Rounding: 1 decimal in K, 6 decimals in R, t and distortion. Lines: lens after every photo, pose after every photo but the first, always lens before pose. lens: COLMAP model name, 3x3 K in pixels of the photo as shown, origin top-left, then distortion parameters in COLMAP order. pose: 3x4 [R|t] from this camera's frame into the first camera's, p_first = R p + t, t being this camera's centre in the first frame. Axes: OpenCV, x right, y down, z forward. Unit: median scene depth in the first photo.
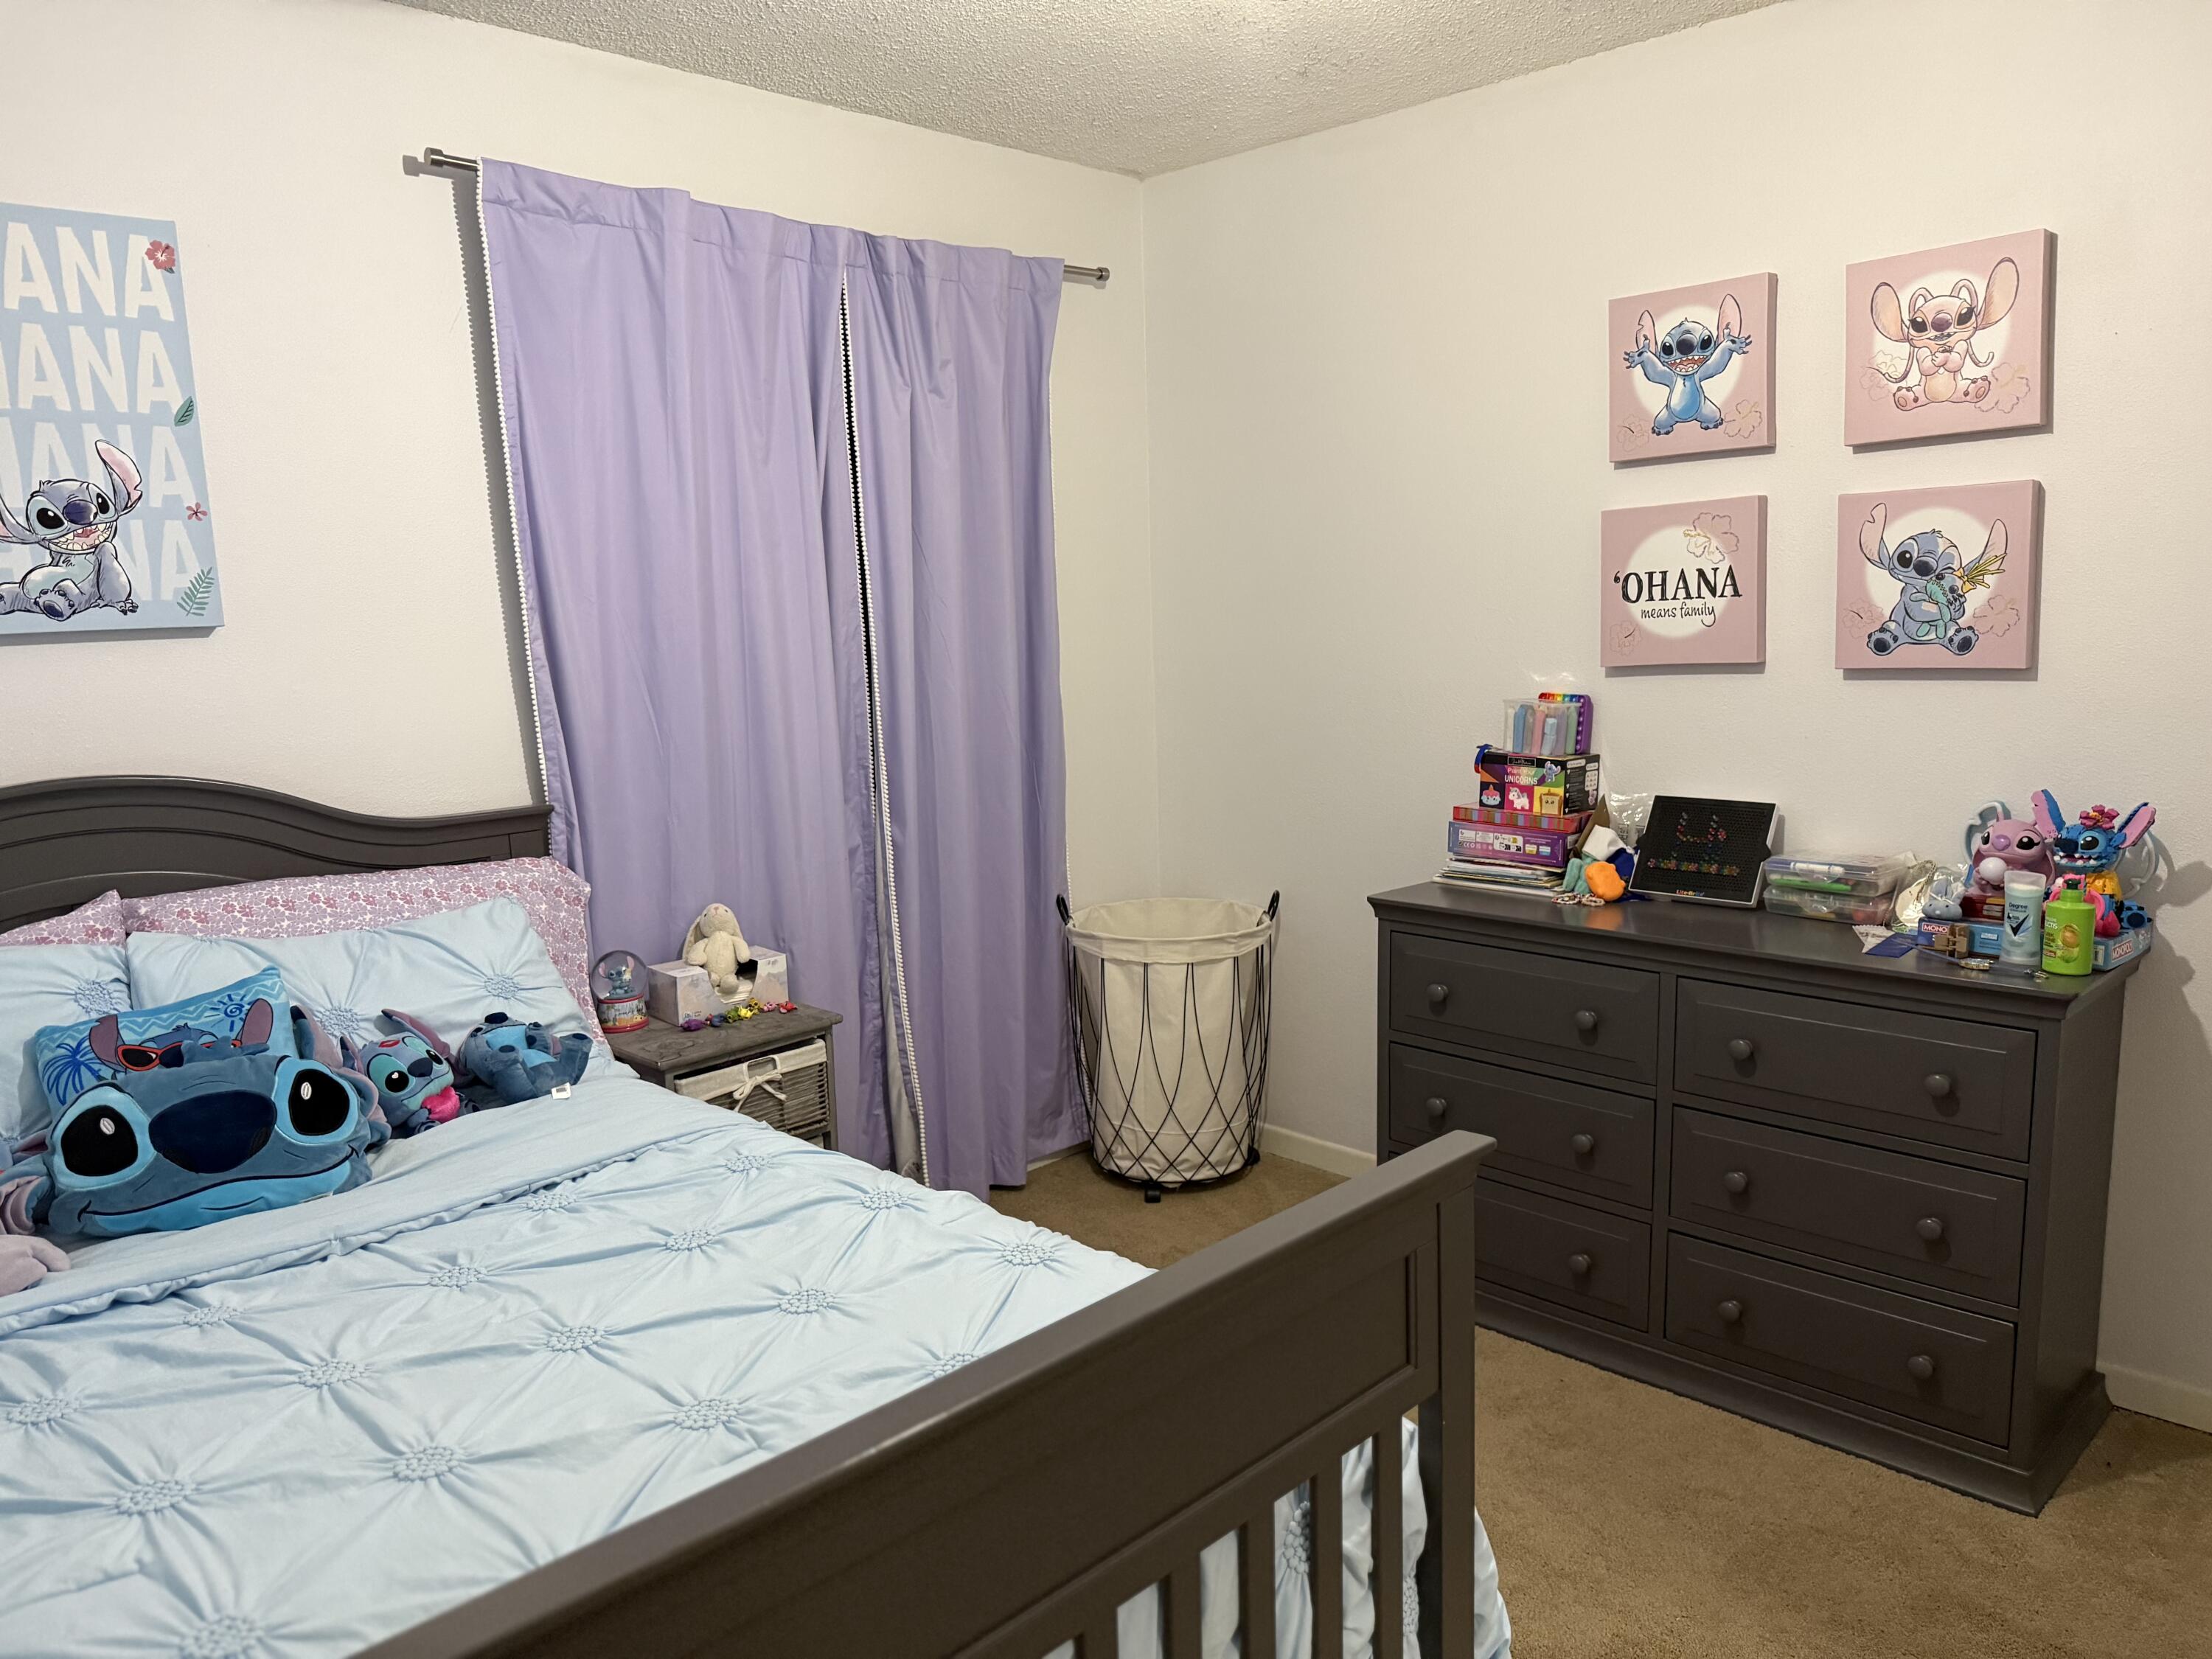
lens RADIAL K [[1550.6, 0, 1122.8], [0, 1550.6, 811.7], [0, 0, 1]] dist [0.053871, -0.079100]
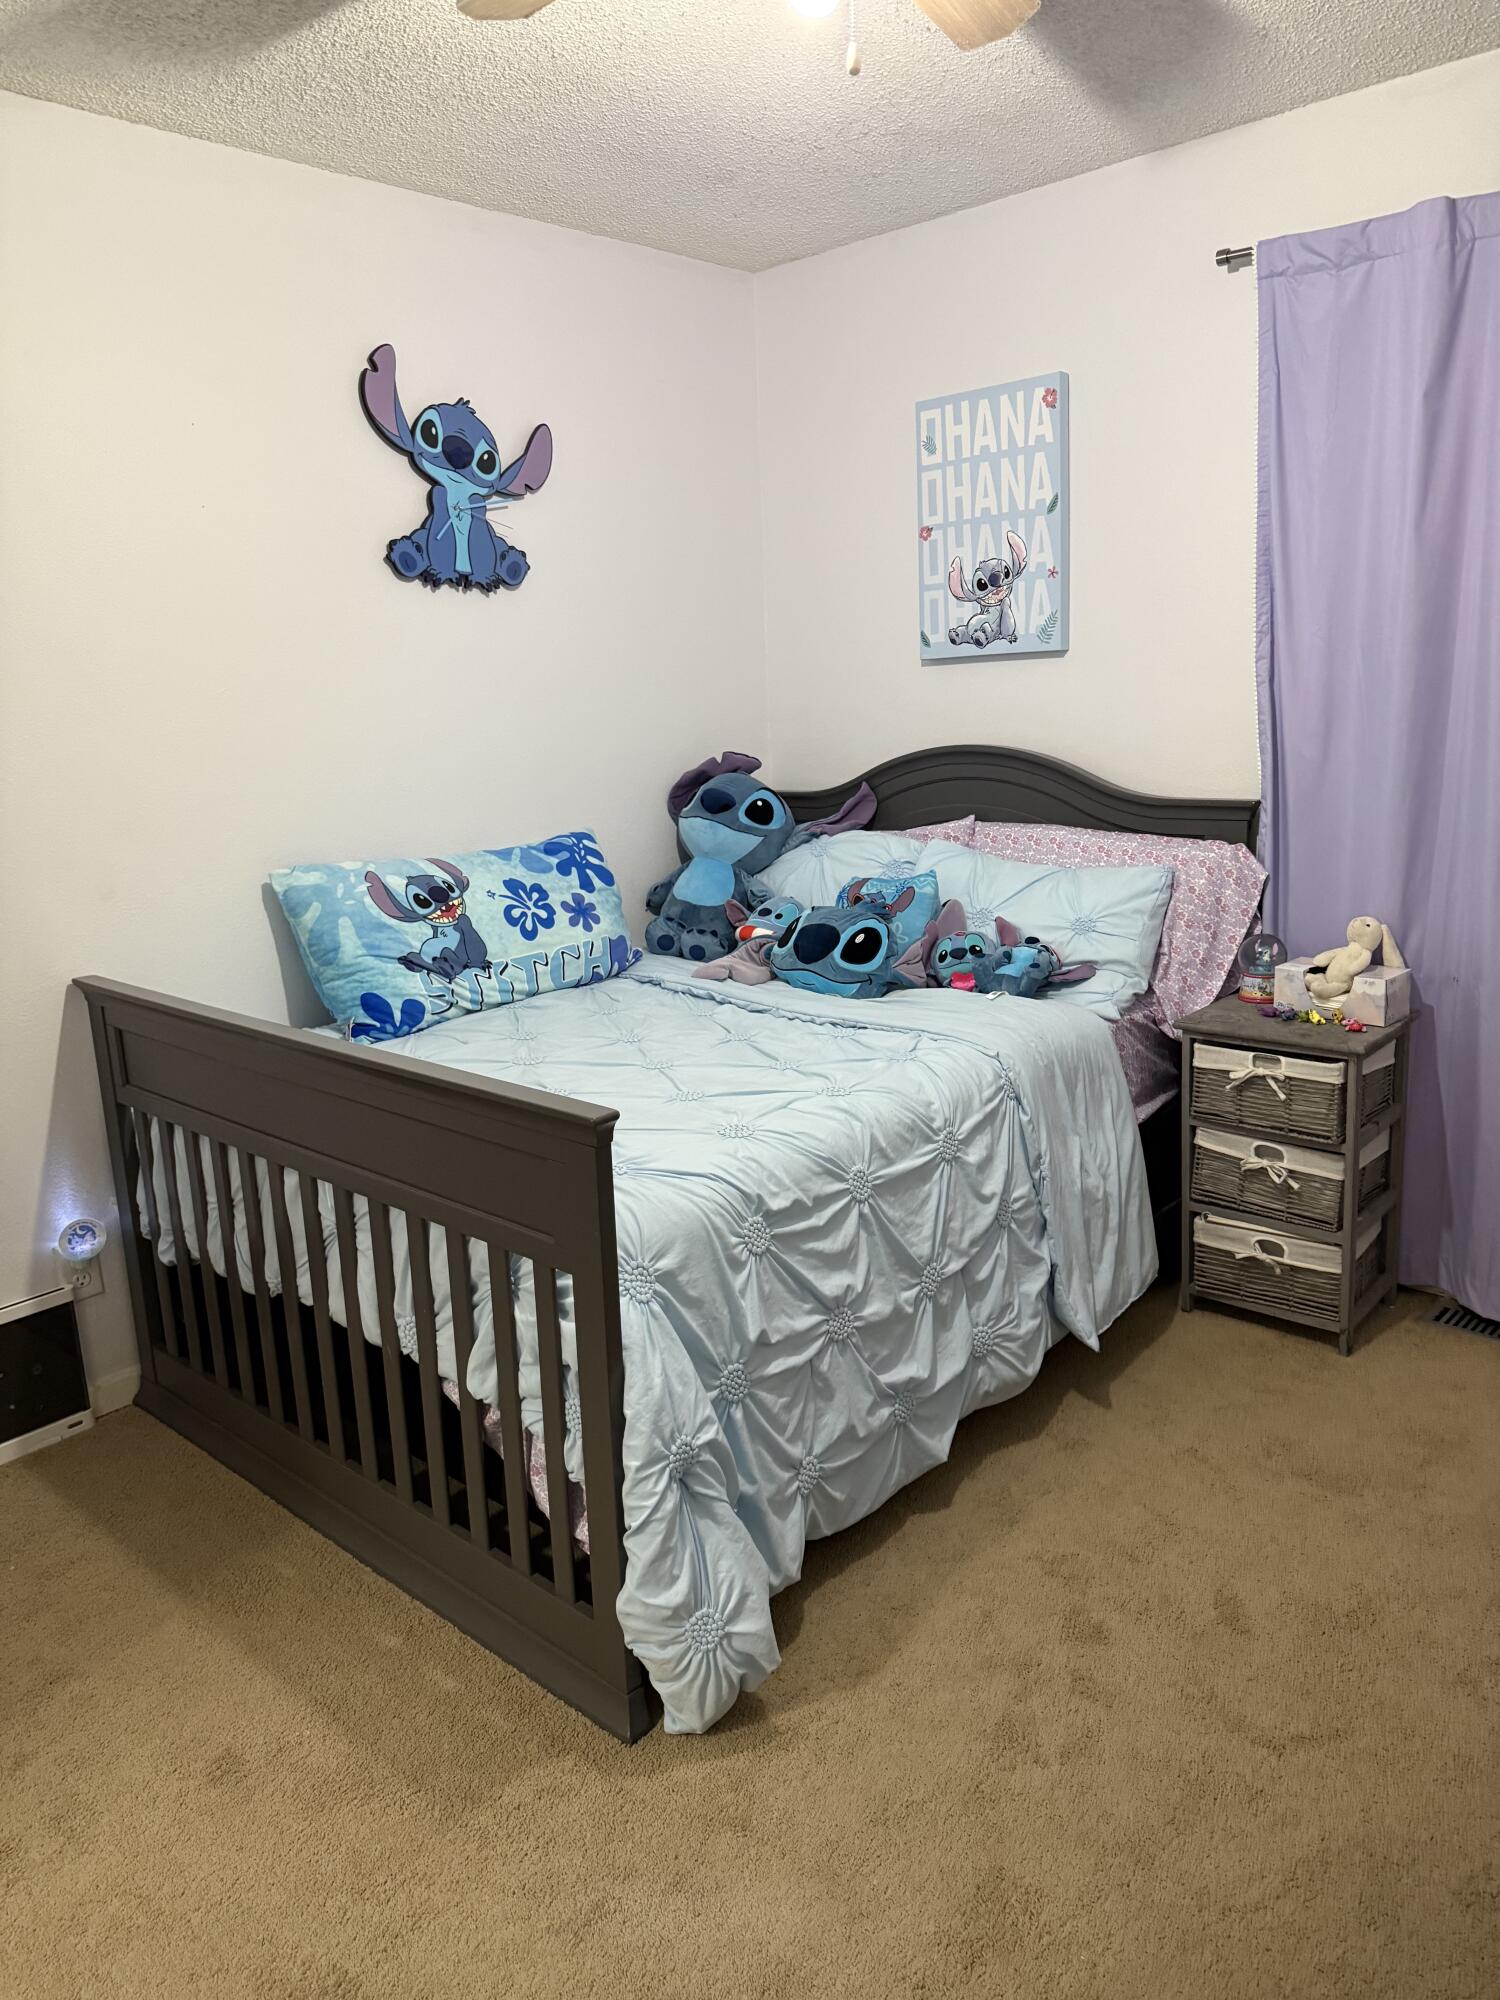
lens RADIAL K [[1402.0, 0, 720.1], [0, 1402.0, 976.6], [0, 0, 1]] dist [0.053871, -0.079100]
pose [[0.032497, 0.238730, -0.970542, 0.723205], [-0.088421, 0.967934, 0.235128, -0.095504], [0.995553, 0.078176, 0.052564, 0.576523]]
